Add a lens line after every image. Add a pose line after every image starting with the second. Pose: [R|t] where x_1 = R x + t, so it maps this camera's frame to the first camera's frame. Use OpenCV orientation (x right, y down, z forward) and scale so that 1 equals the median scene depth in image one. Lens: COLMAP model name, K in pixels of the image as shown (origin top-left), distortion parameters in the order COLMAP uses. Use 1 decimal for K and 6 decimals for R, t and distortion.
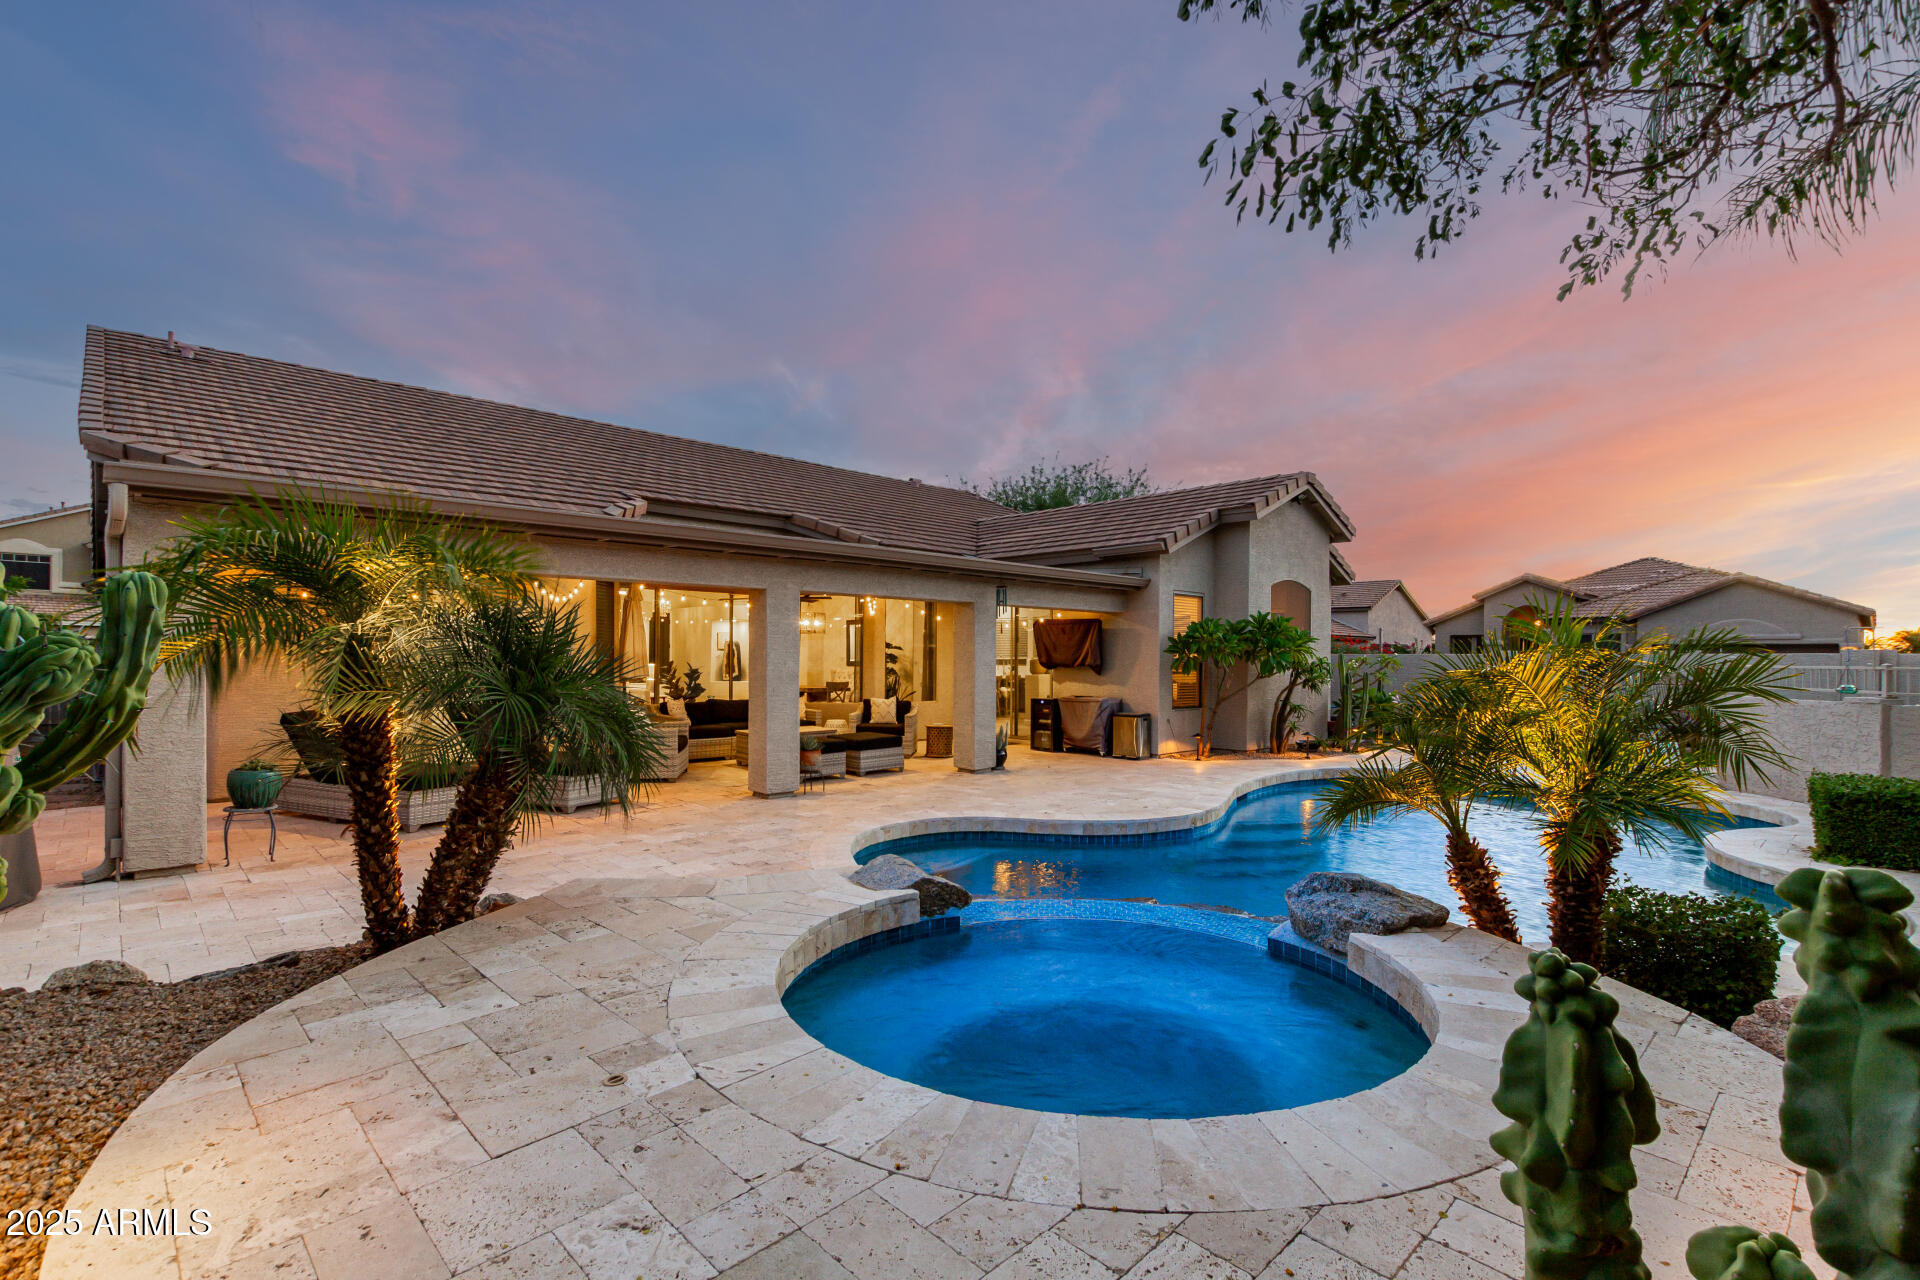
lens RADIAL K [[878.5, 0, 962.6], [0, 878.5, 644.1], [0, 0, 1]] dist [0.004332, -0.000312]
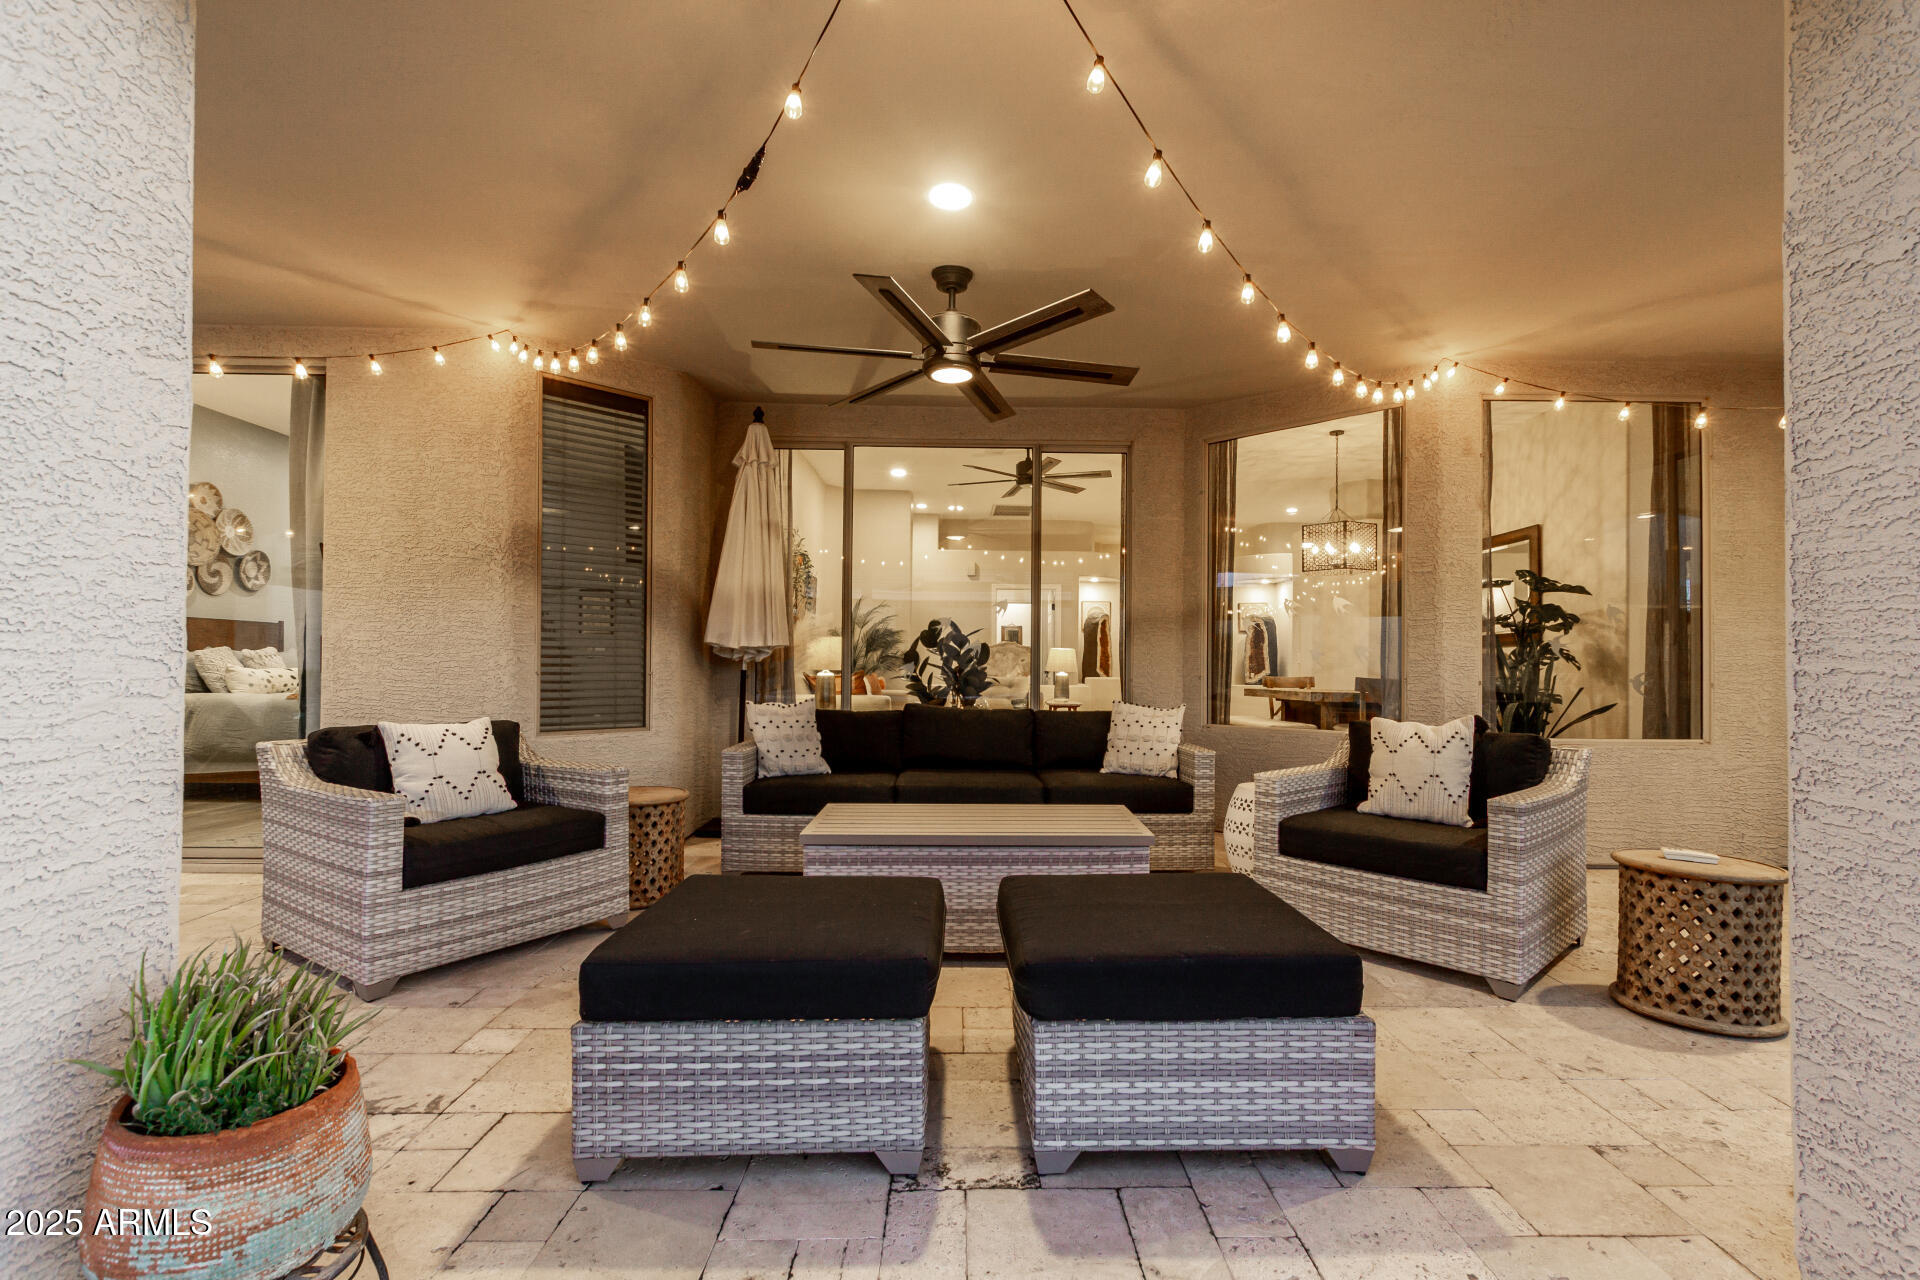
lens RADIAL K [[878.5, 0, 967.0], [0, 878.5, 644.0], [0, 0, 1]] dist [0.004332, -0.000312]
pose [[0.733732, -0.018228, -0.679195, -0.010070], [0.006180, 0.999778, -0.020156, 0.043114], [0.679411, 0.010592, 0.733681, 0.716288]]
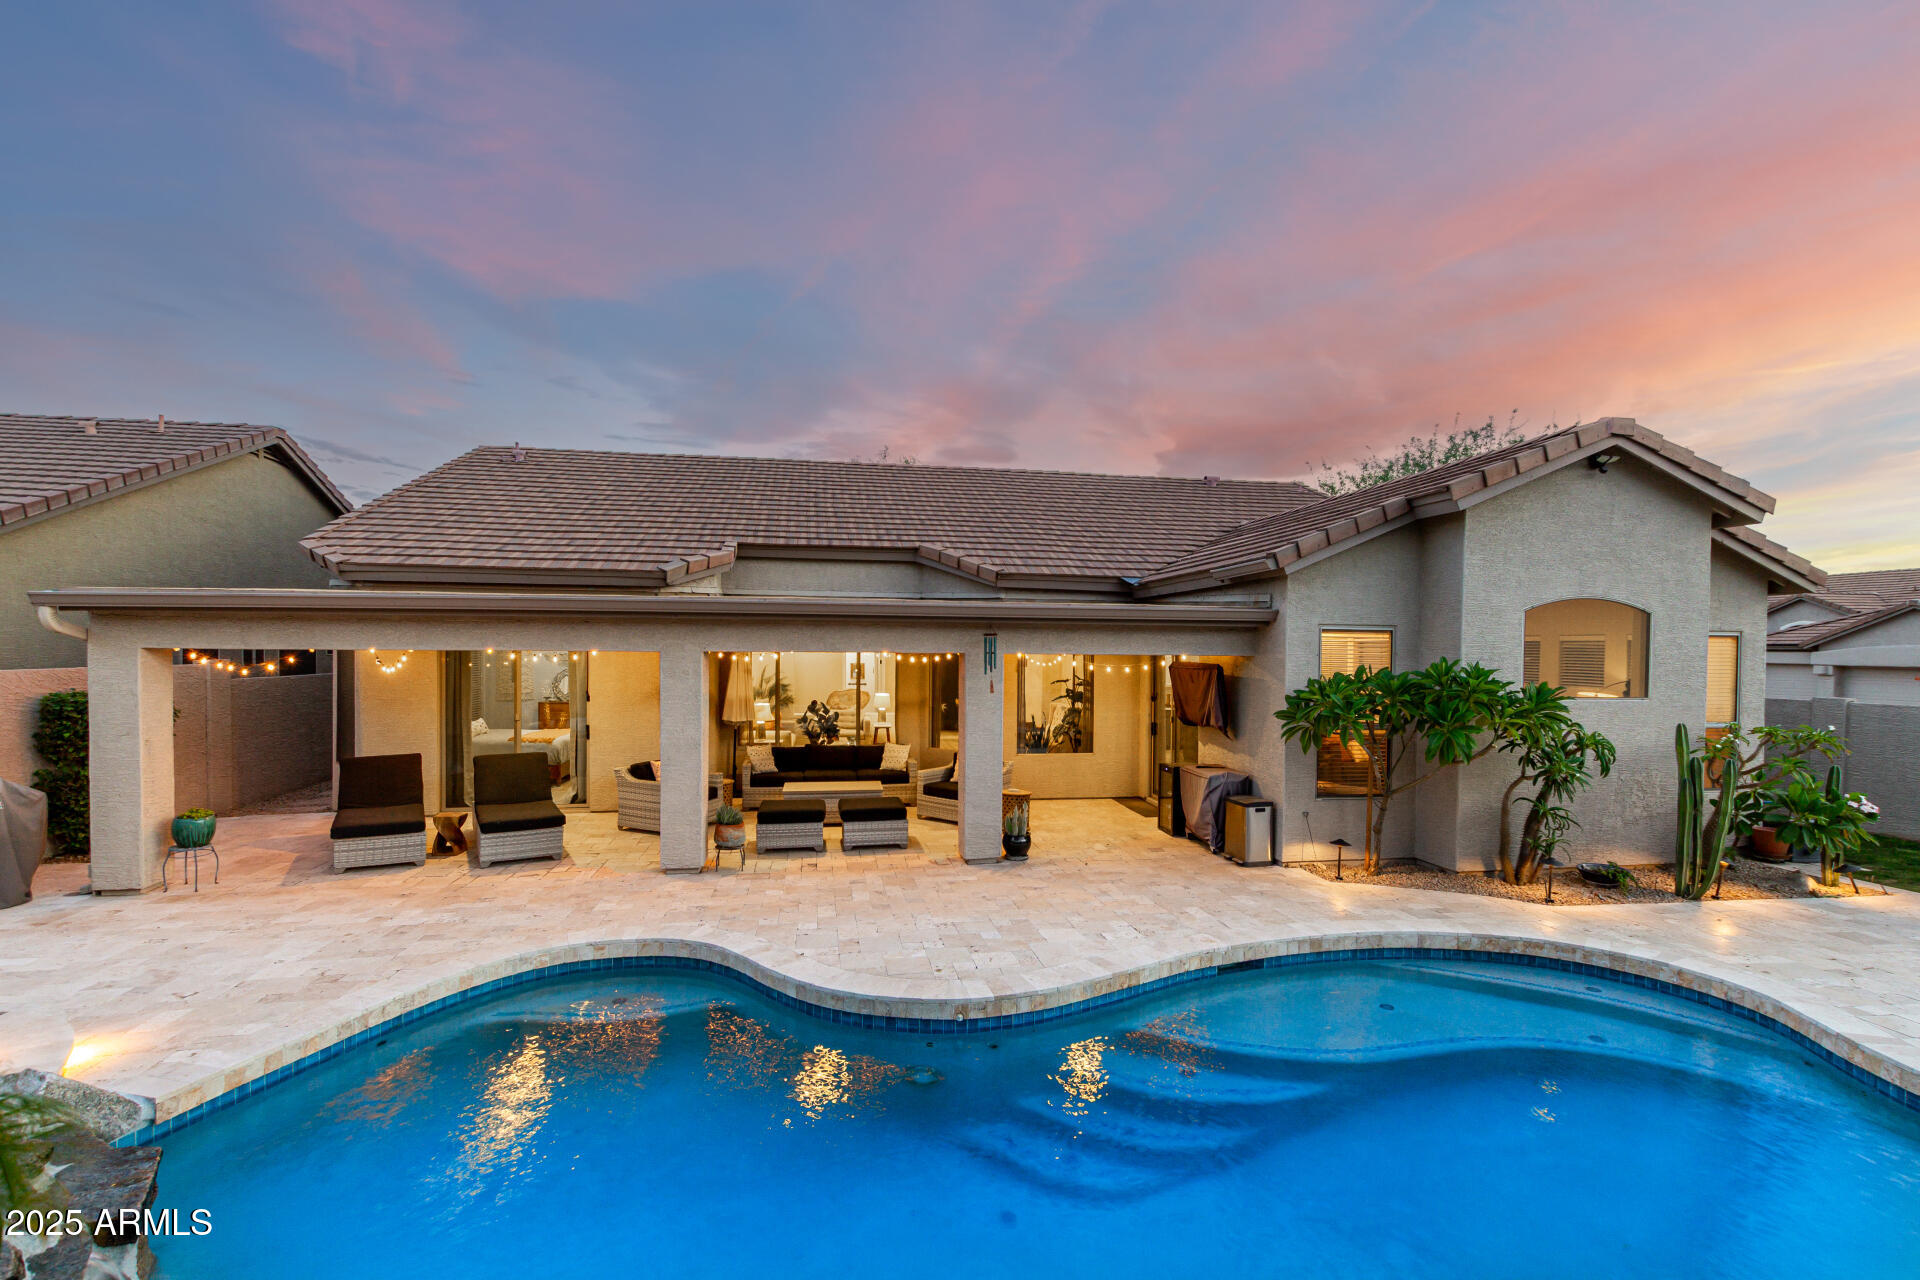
lens RADIAL K [[878.5, 0, 958.6], [0, 878.5, 648.5], [0, 0, 1]] dist [0.004332, -0.000312]
pose [[0.828435, 0.000208, -0.560085, 0.392077], [0.005444, 0.999950, 0.008425, -0.050017], [0.560059, -0.010028, 0.828392, 0.273292]]
